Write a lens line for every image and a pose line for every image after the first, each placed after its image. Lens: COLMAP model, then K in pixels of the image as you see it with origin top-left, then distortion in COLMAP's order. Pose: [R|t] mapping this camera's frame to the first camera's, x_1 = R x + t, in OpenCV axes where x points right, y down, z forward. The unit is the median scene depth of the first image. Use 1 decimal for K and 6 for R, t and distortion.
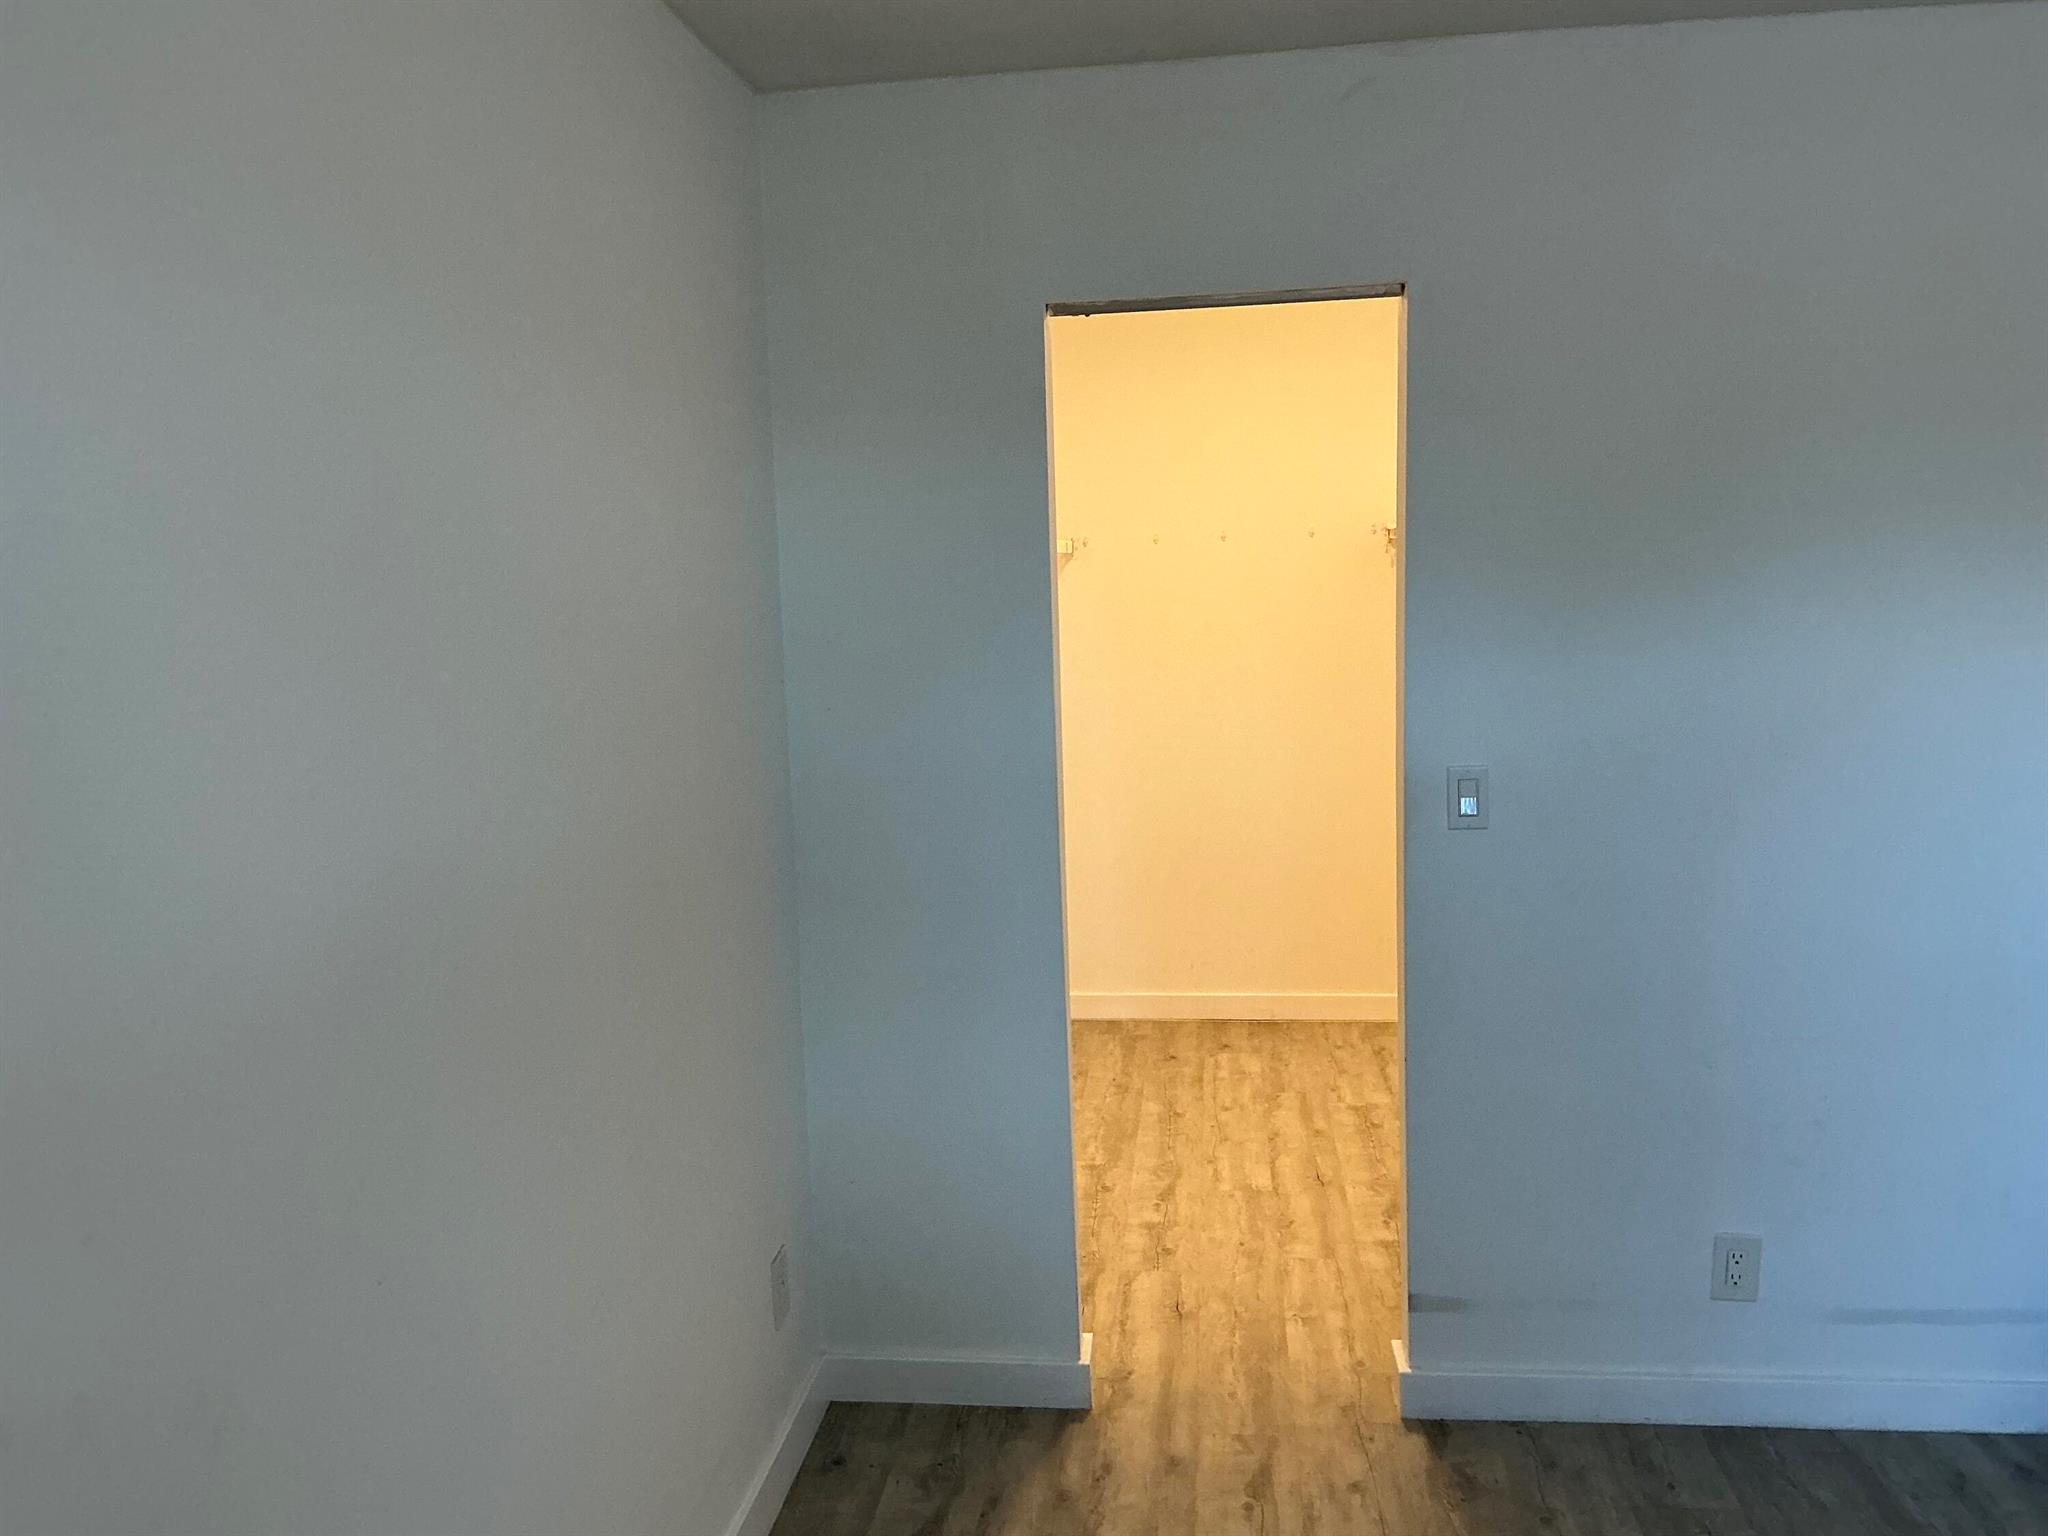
lens RADIAL K [[1685.9, 0, 1024.0], [0, 1685.9, 768.0], [0, 0, 1]] dist [0.134783, -0.310646]
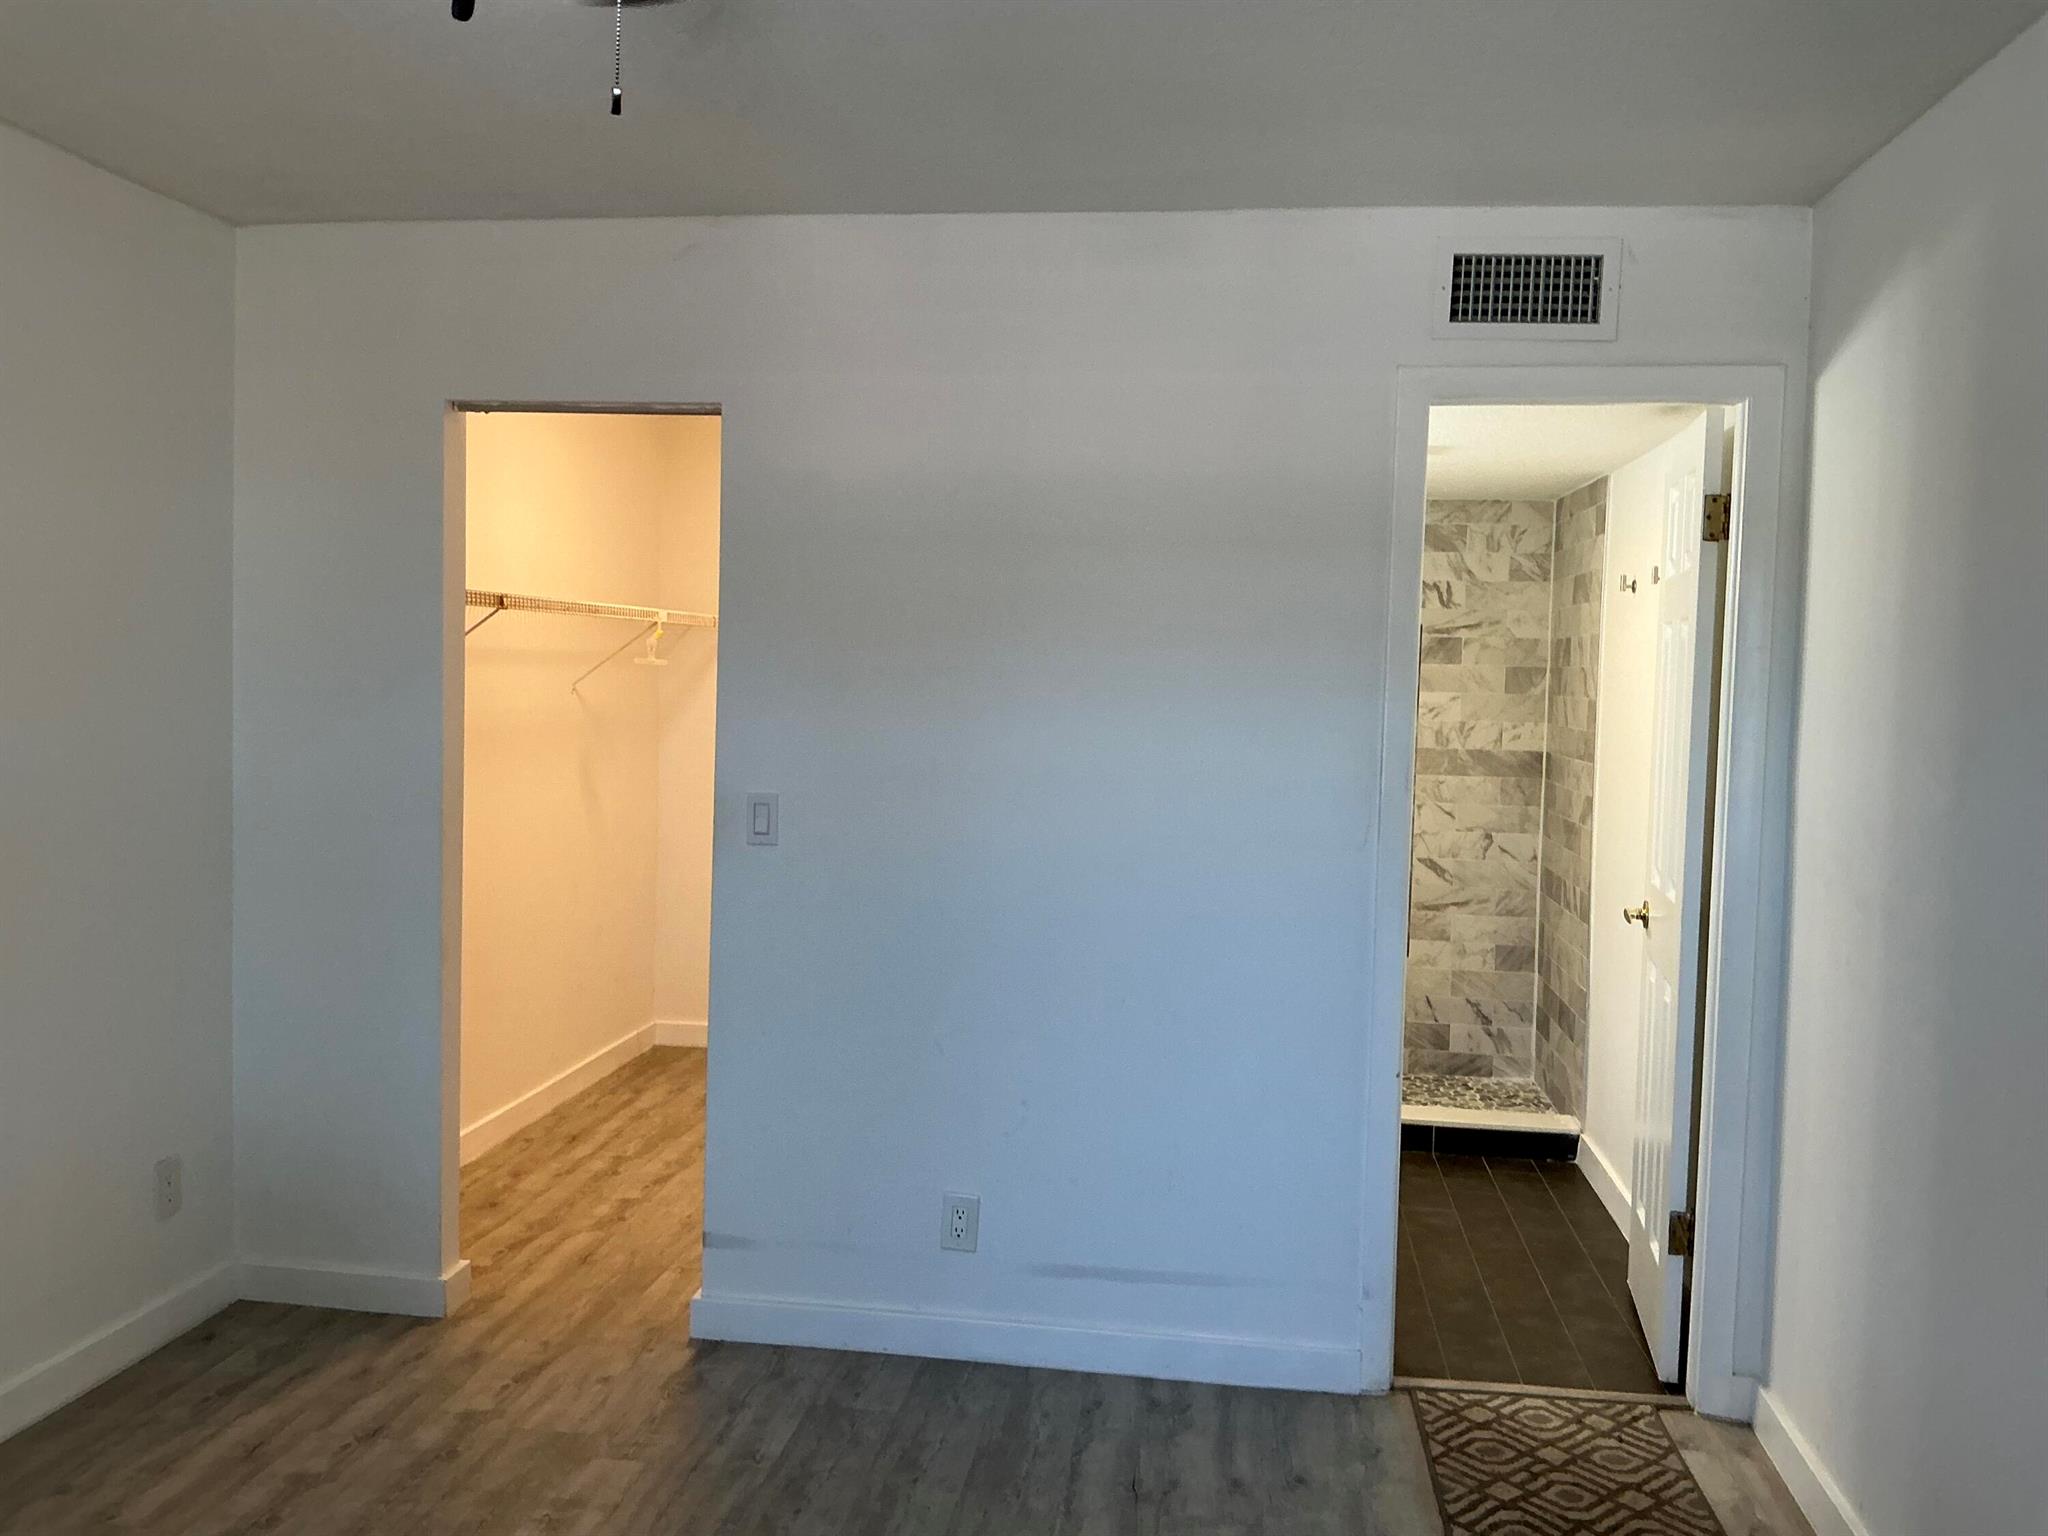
lens RADIAL K [[1682.0, 0, 1024.0], [0, 1682.0, 768.0], [0, 0, 1]] dist [0.111134, -0.226127]
pose [[0.997874, 0.063209, -0.015891, 0.457385], [-0.064092, 0.995944, -0.063148, 0.044565], [0.011835, 0.064033, 0.997878, -0.214630]]
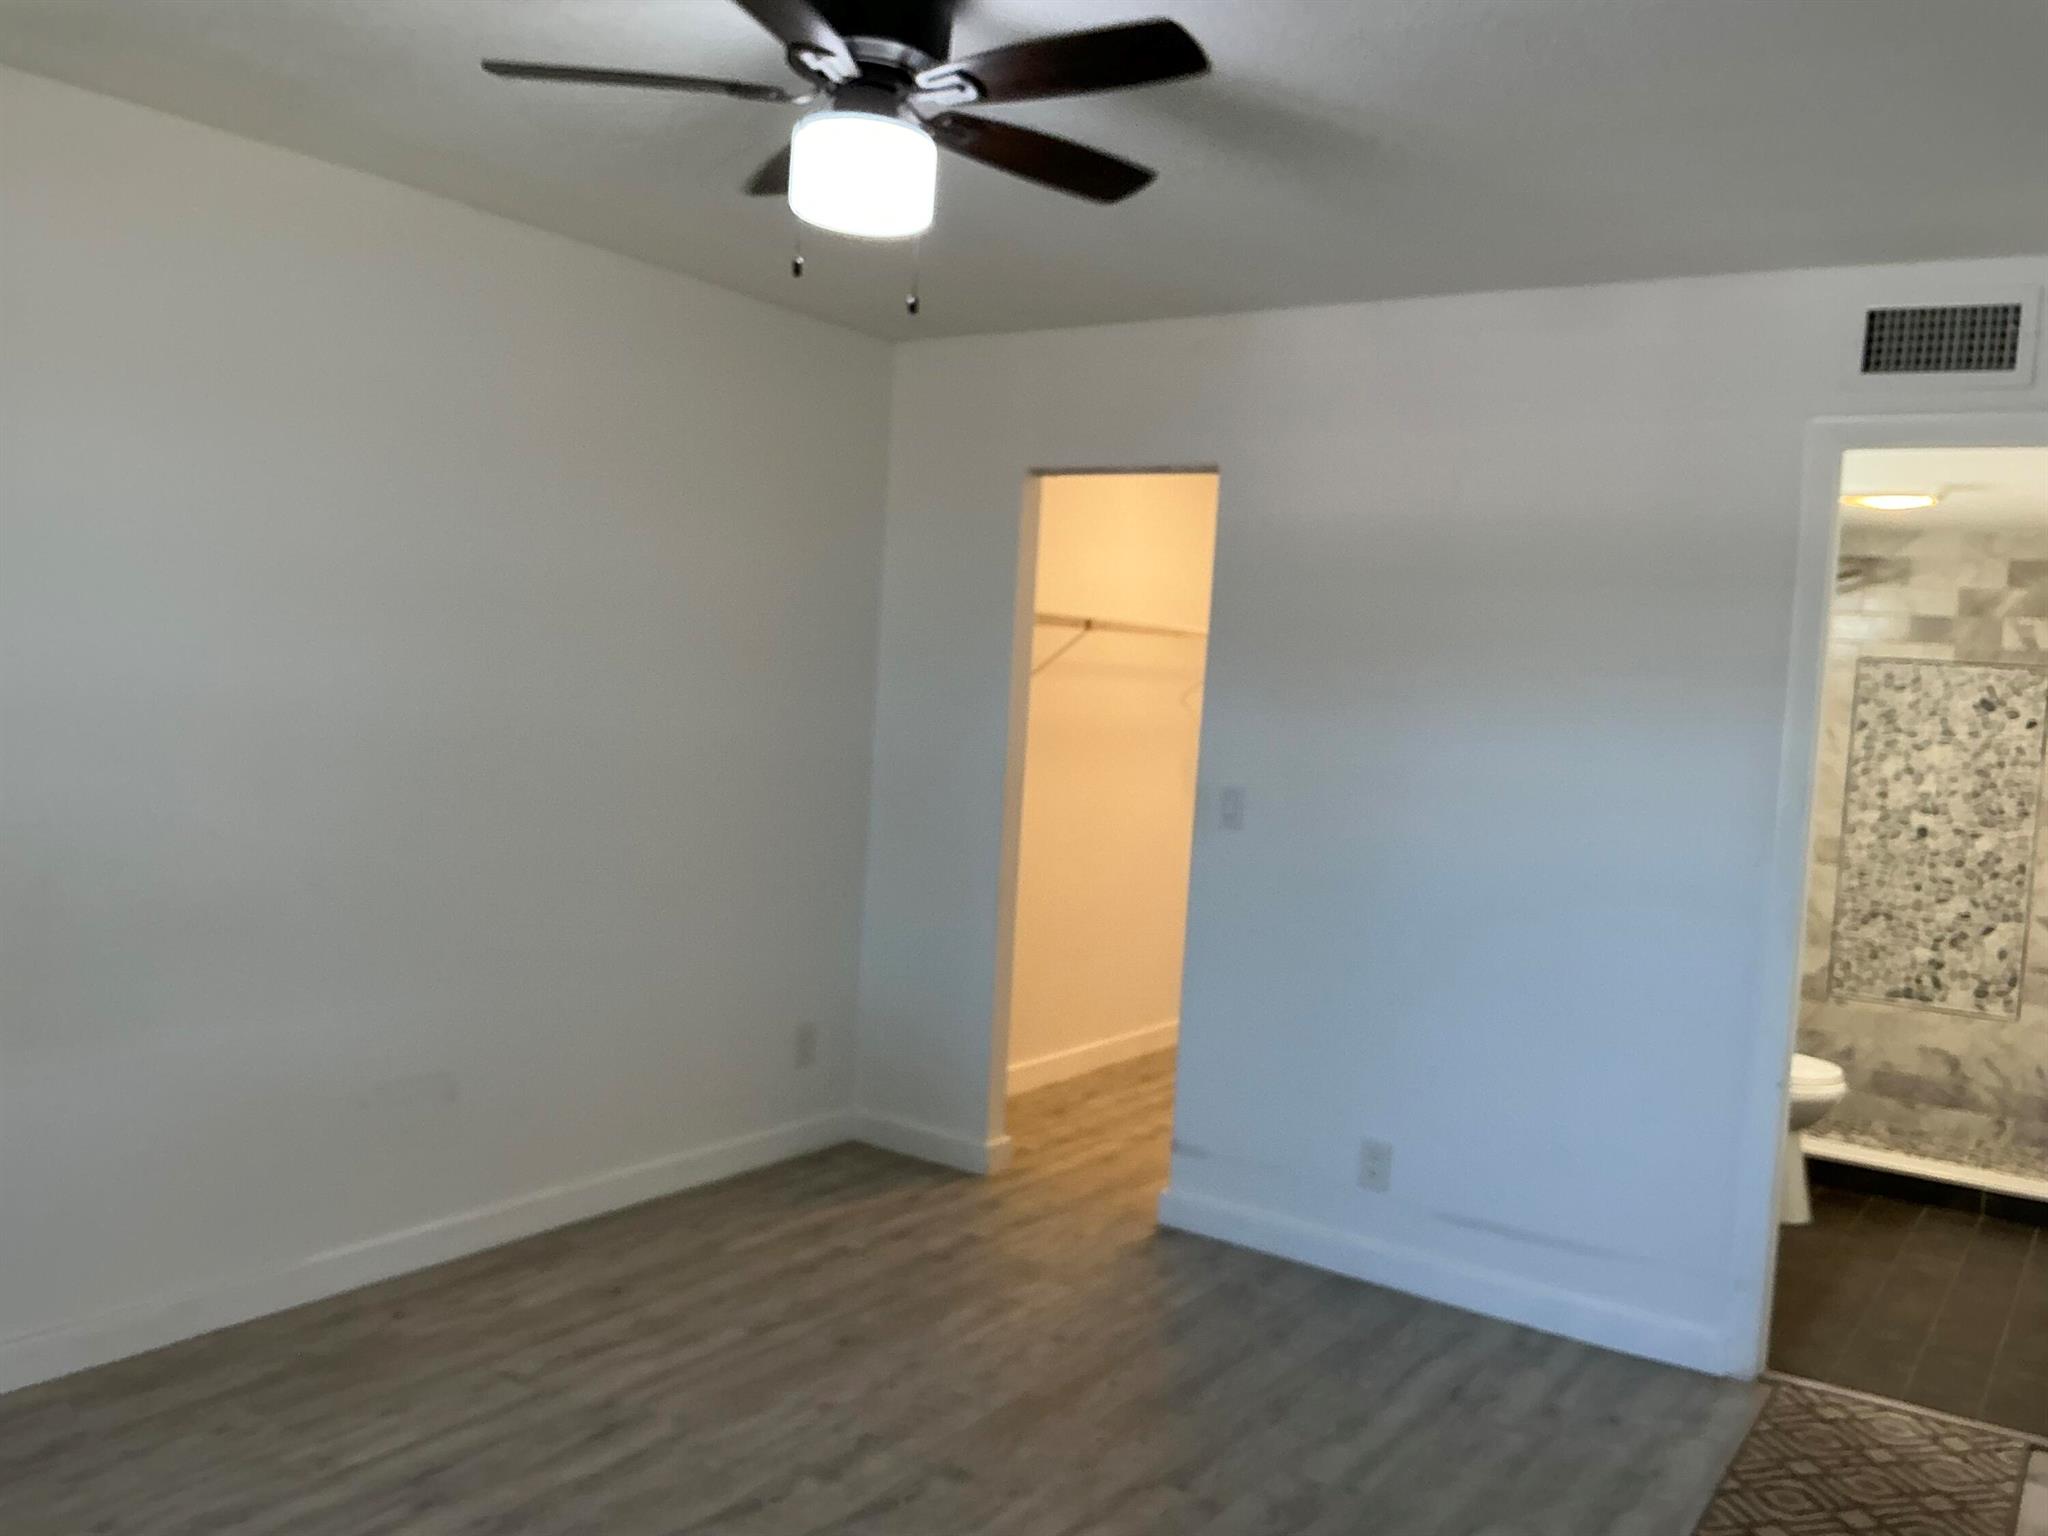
lens RADIAL K [[1708.3, 0, 1024.0], [0, 1708.3, 768.0], [0, 0, 1]] dist [0.032169, -0.082453]
pose [[0.880879, 0.116736, -0.458721, 0.767140], [-0.148316, 0.988380, -0.033287, 0.060906], [0.449505, 0.097357, 0.887956, -0.405189]]
